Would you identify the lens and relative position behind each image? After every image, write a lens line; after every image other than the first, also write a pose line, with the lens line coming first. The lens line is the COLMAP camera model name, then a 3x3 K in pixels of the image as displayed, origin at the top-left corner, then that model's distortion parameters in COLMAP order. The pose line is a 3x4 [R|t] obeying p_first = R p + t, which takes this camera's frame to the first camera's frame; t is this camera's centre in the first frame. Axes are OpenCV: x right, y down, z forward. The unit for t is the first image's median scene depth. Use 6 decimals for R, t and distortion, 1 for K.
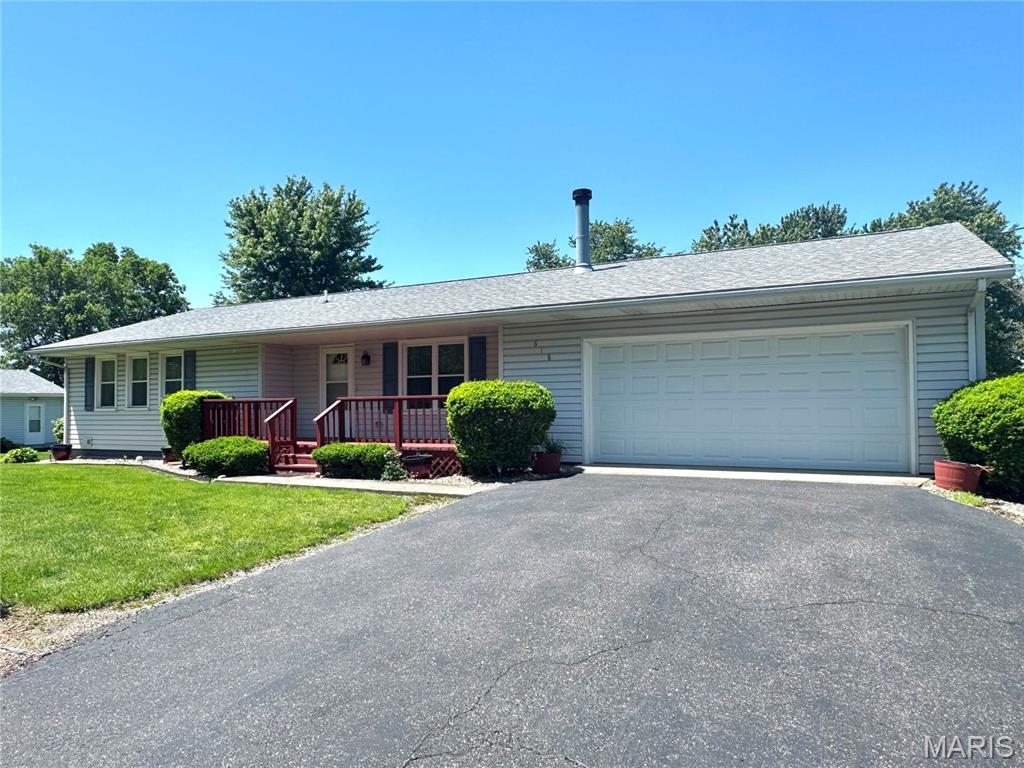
lens RADIAL K [[713.0, 0, 513.6], [0, 713.0, 394.1], [0, 0, 1]] dist [0.000346, -0.007952]
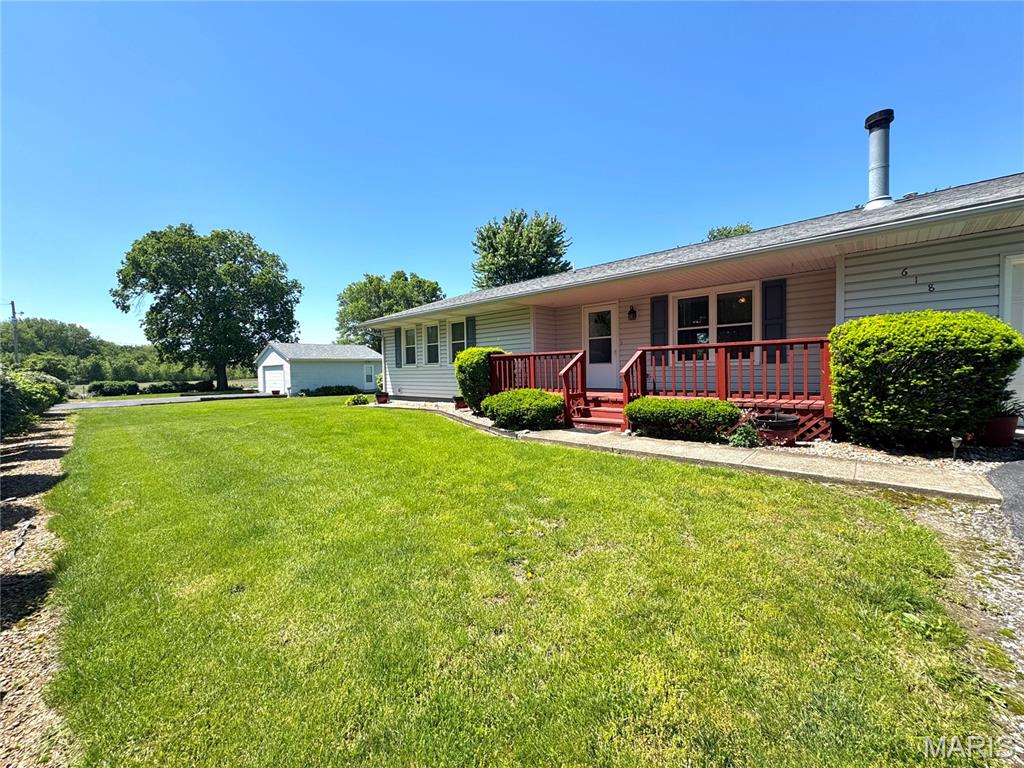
lens RADIAL K [[410.8, 0, 510.1], [0, 410.8, 387.8], [0, 0, 1]] dist [0.002122, 0.000608]
pose [[0.963959, 0.002011, -0.266042, -0.208971], [0.016585, 0.997572, 0.067632, 0.014451], [0.265533, -0.069607, 0.961586, 0.344056]]
